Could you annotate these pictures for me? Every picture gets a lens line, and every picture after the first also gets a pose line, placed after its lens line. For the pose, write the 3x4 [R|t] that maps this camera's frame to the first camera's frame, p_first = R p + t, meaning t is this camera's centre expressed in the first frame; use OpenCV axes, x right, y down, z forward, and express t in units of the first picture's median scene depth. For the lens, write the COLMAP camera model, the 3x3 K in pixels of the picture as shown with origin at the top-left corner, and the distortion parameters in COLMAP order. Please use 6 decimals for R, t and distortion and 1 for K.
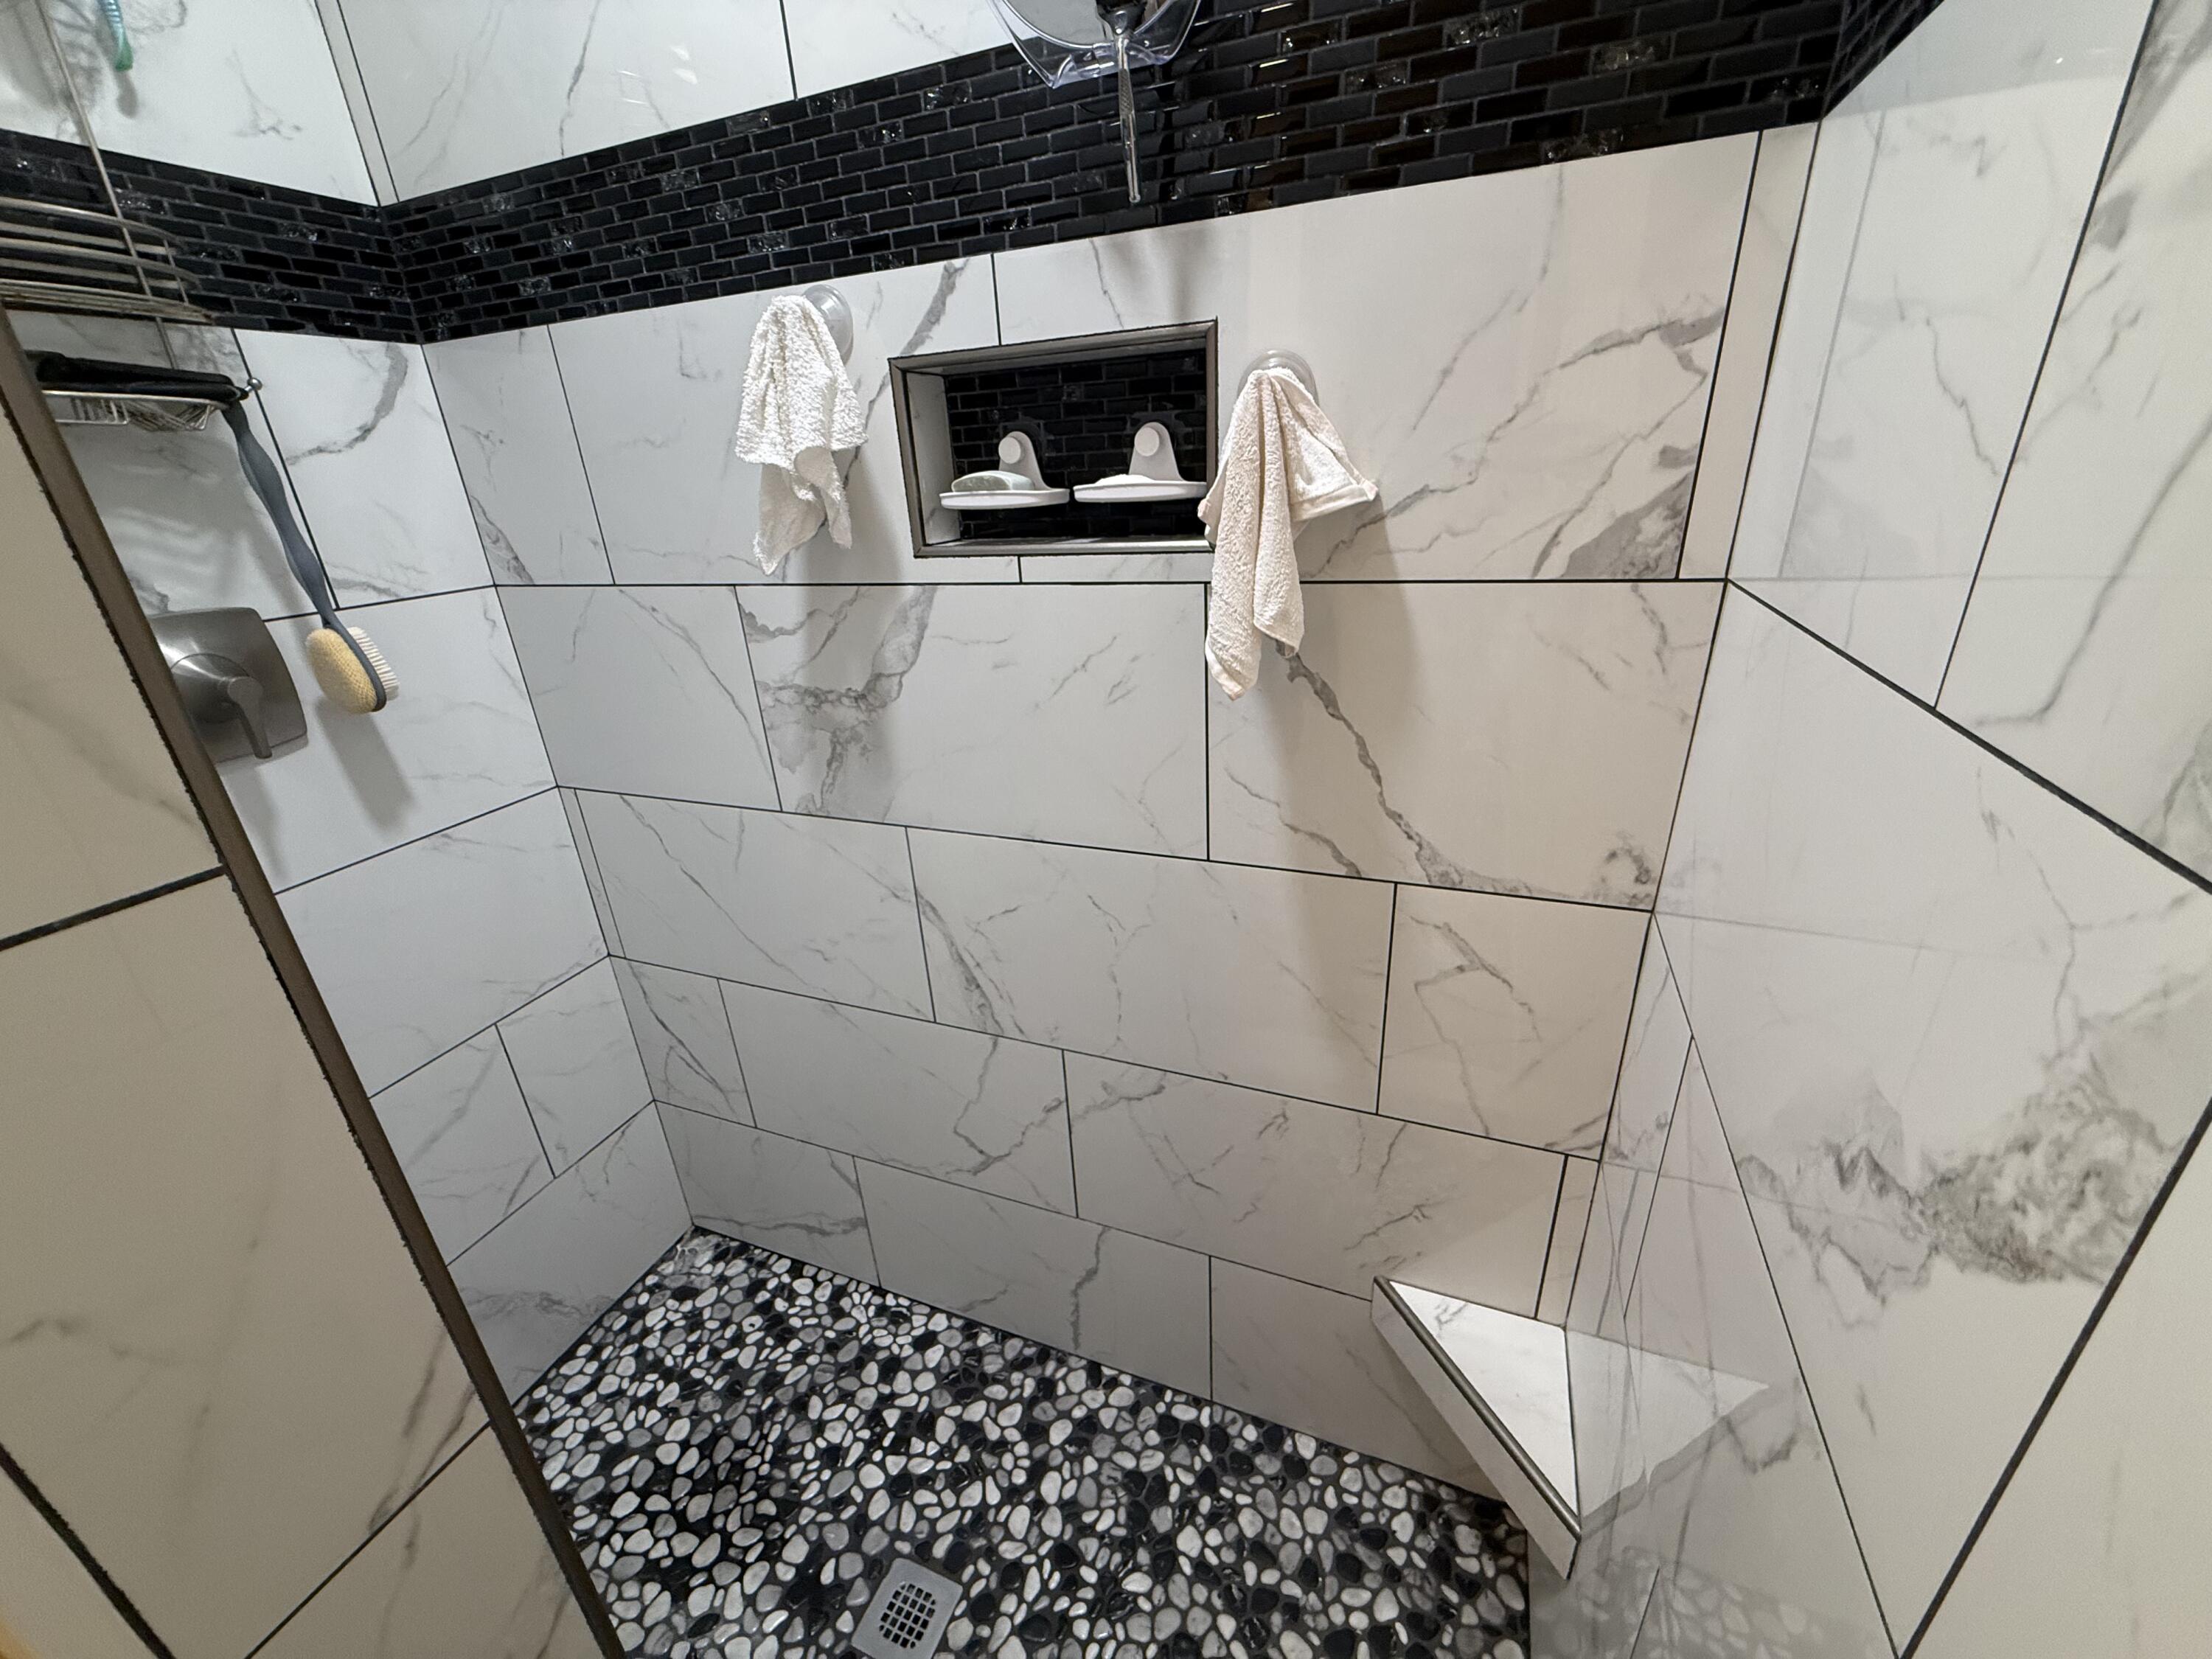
lens RADIAL K [[881.7, 0, 1104.5], [0, 881.7, 829.6], [0, 0, 1]] dist [-0.004836, 0.001005]
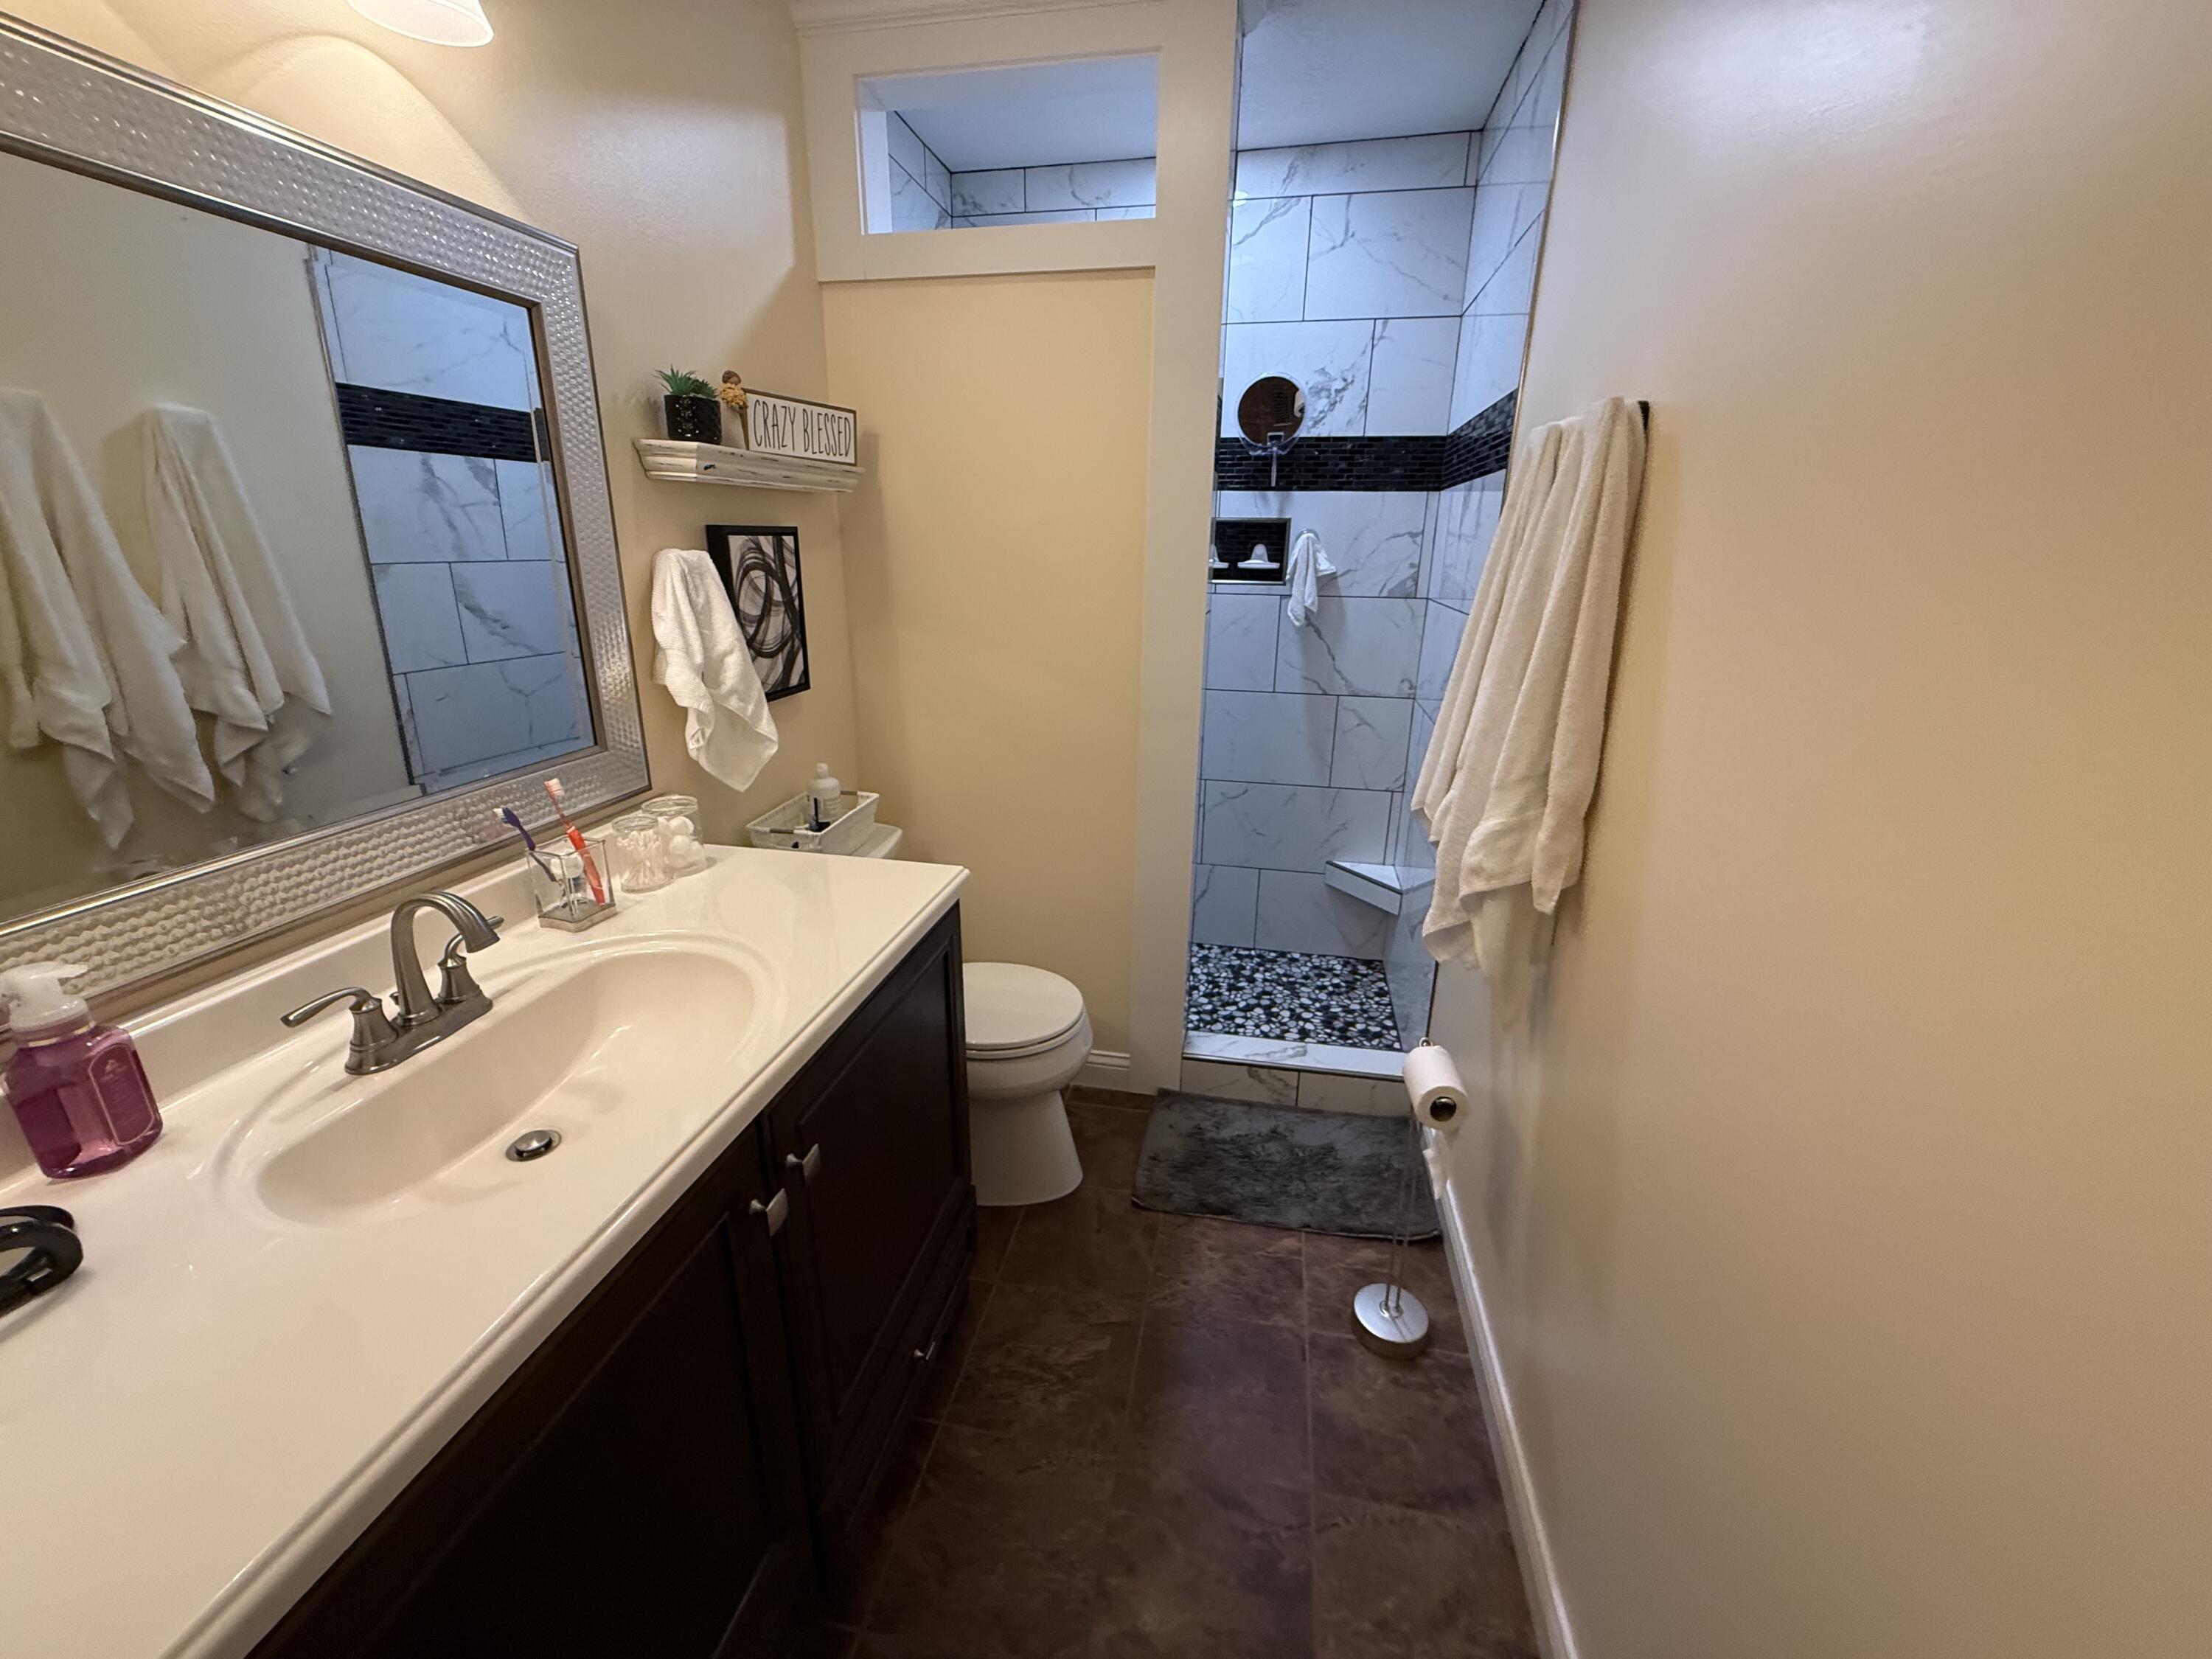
lens RADIAL K [[881.7, 0, 1105.1], [0, 881.7, 826.9], [0, 0, 1]] dist [-0.004836, 0.001005]
pose [[0.979635, 0.007087, 0.200661, -1.168875], [0.010415, 0.996238, -0.086033, 0.839066], [-0.200515, 0.086370, 0.975876, -1.944604]]
